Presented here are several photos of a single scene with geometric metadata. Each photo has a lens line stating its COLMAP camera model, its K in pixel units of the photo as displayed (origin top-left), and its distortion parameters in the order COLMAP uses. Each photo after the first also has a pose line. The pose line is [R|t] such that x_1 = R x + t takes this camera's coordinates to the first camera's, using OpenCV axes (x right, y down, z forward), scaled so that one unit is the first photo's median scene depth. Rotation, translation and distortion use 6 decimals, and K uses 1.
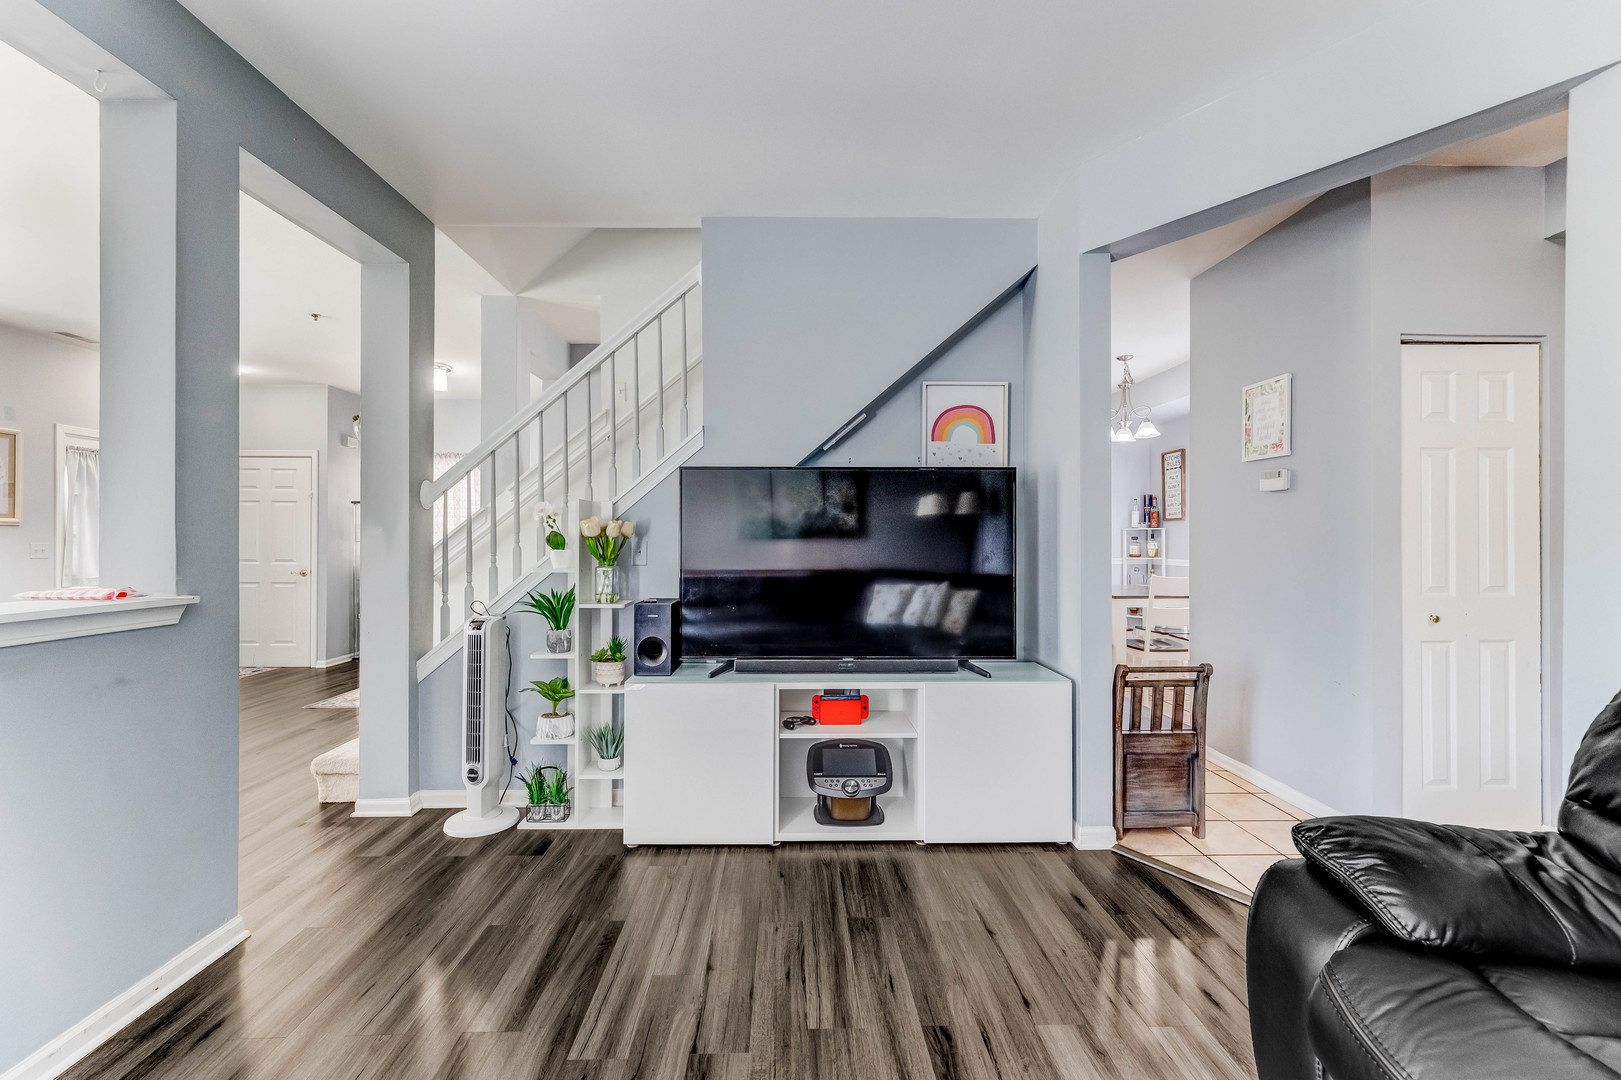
lens RADIAL K [[660.6, 0, 805.5], [0, 660.6, 538.2], [0, 0, 1]] dist [0.001024, 0.000369]
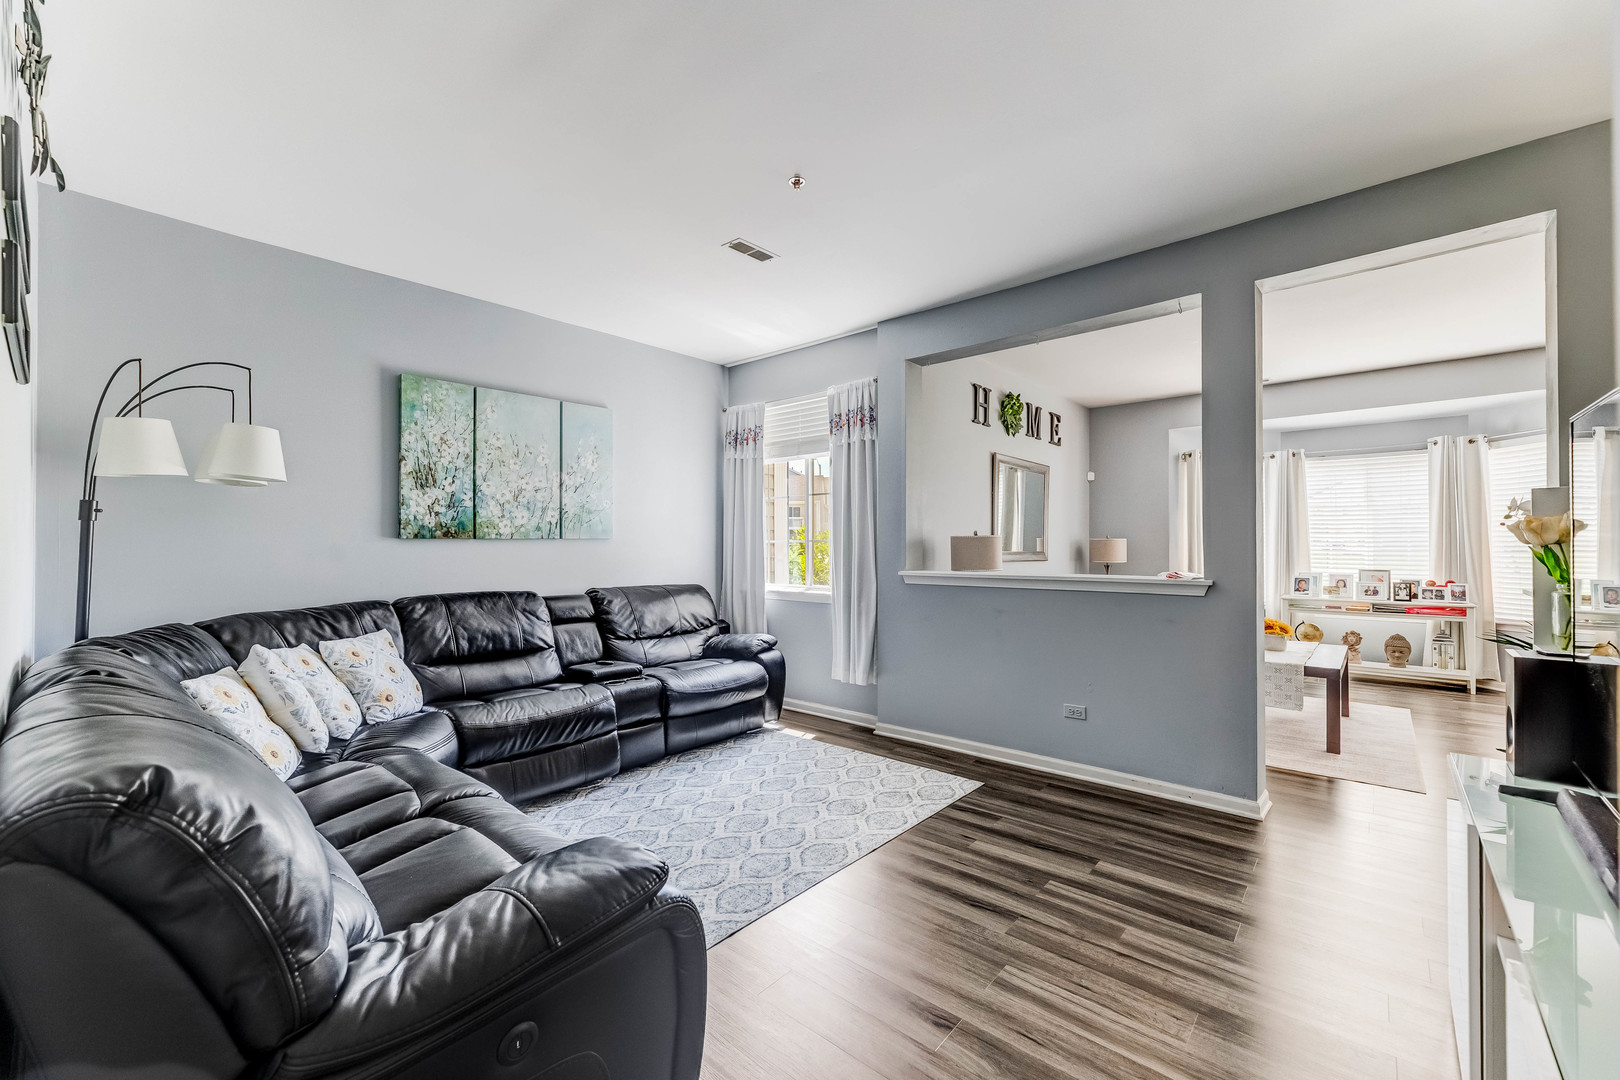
lens RADIAL K [[660.2, 0, 805.0], [0, 660.2, 538.2], [0, 0, 1]] dist [0.001024, 0.000369]
pose [[-0.678052, -0.002171, -0.735011, 1.070329], [0.007560, 0.999922, -0.009927, -0.014025], [0.734975, -0.012288, -0.677983, 1.475623]]
